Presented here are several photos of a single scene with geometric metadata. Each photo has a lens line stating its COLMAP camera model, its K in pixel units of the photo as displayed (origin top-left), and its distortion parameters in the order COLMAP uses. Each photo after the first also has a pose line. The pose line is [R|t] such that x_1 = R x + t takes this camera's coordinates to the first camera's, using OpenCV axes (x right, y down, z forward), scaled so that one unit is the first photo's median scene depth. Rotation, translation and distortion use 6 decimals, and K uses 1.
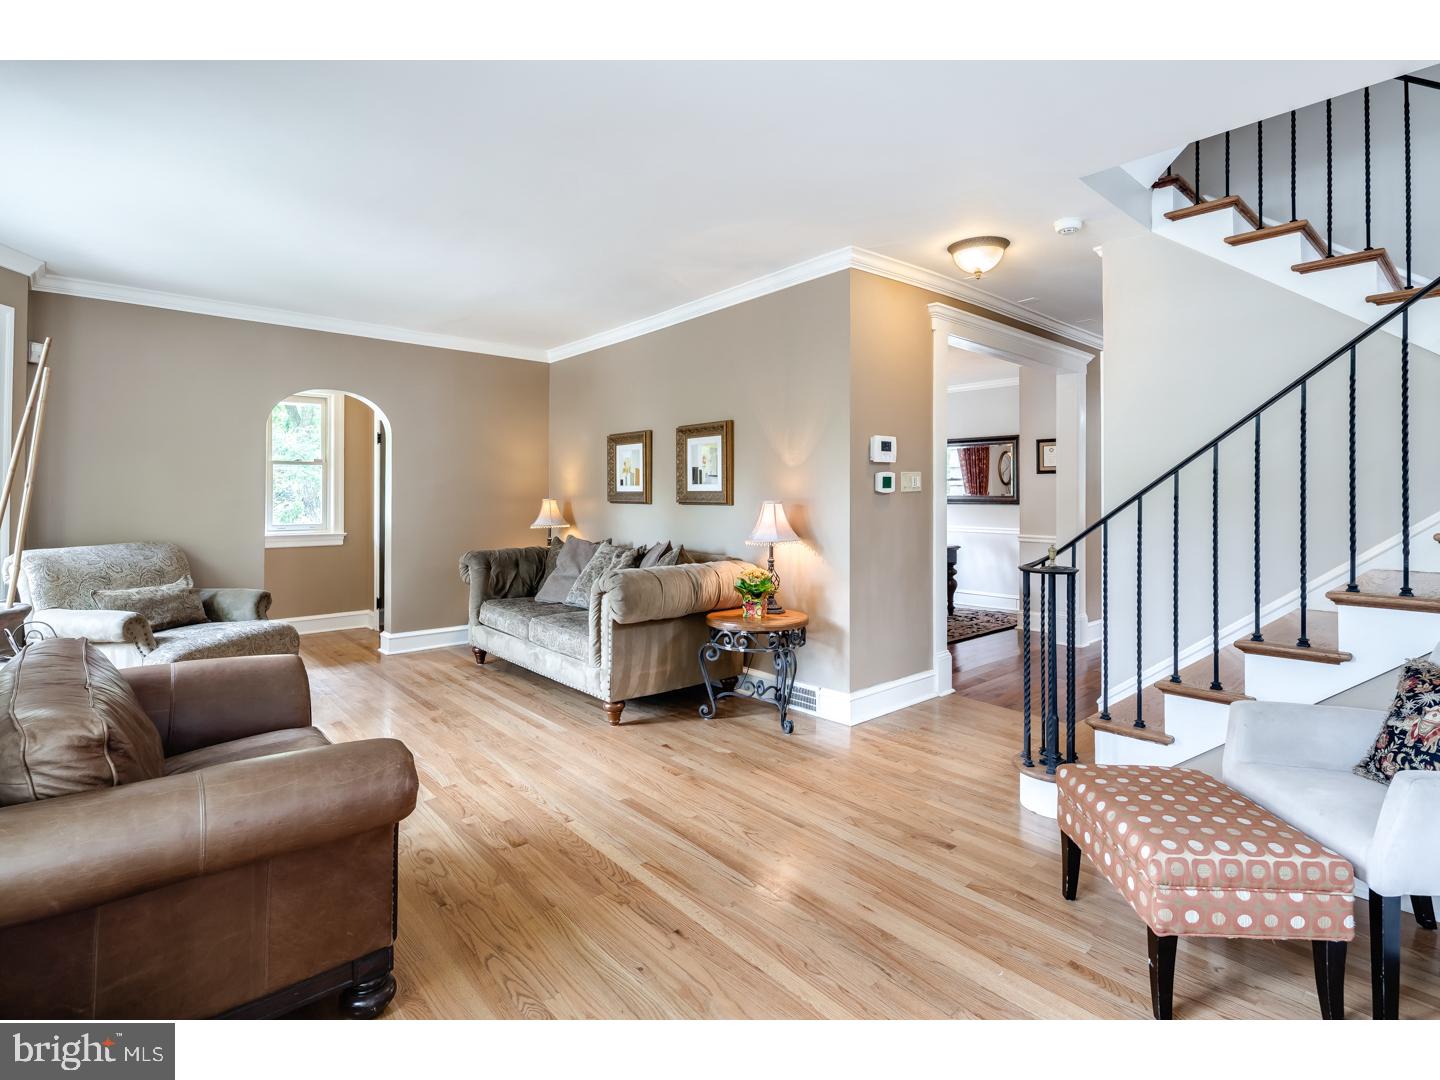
lens RADIAL K [[685.8, 0, 713.3], [0, 685.8, 488.8], [0, 0, 1]] dist [-0.000722, -0.000384]
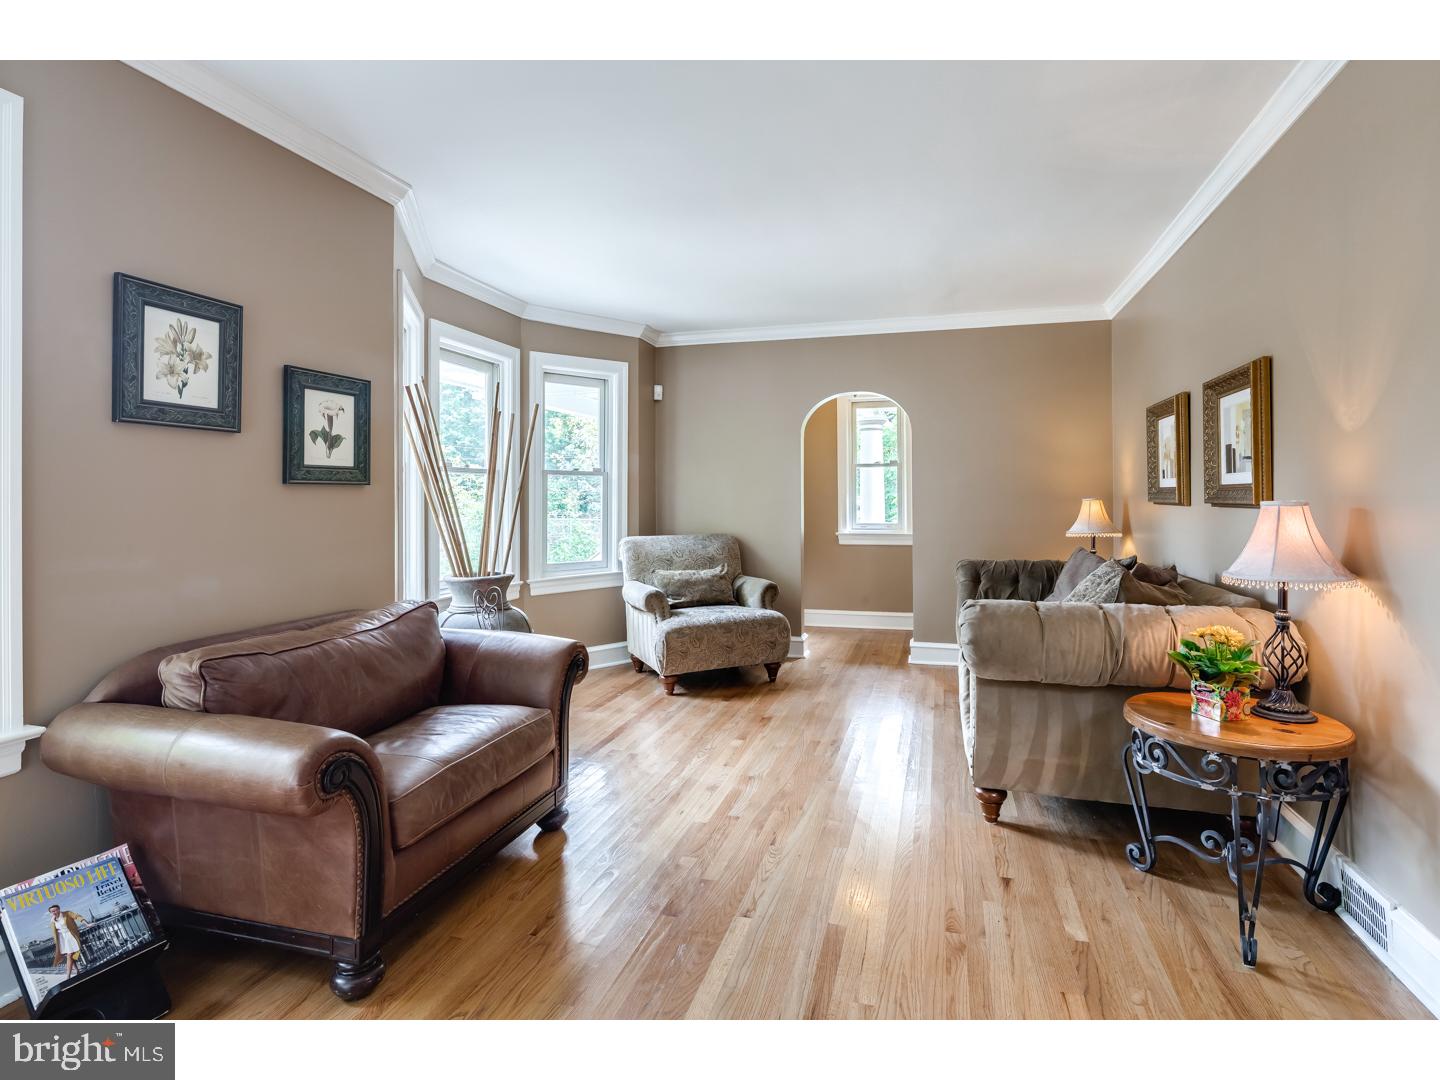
lens RADIAL K [[708.2, 0, 719.9], [0, 708.2, 494.0], [0, 0, 1]] dist [-0.001115, -0.000574]
pose [[0.565649, -0.007895, -0.824608, 0.280997], [0.013631, 0.999907, -0.000223, 0.006985], [0.824533, -0.011114, 0.565704, 0.345878]]
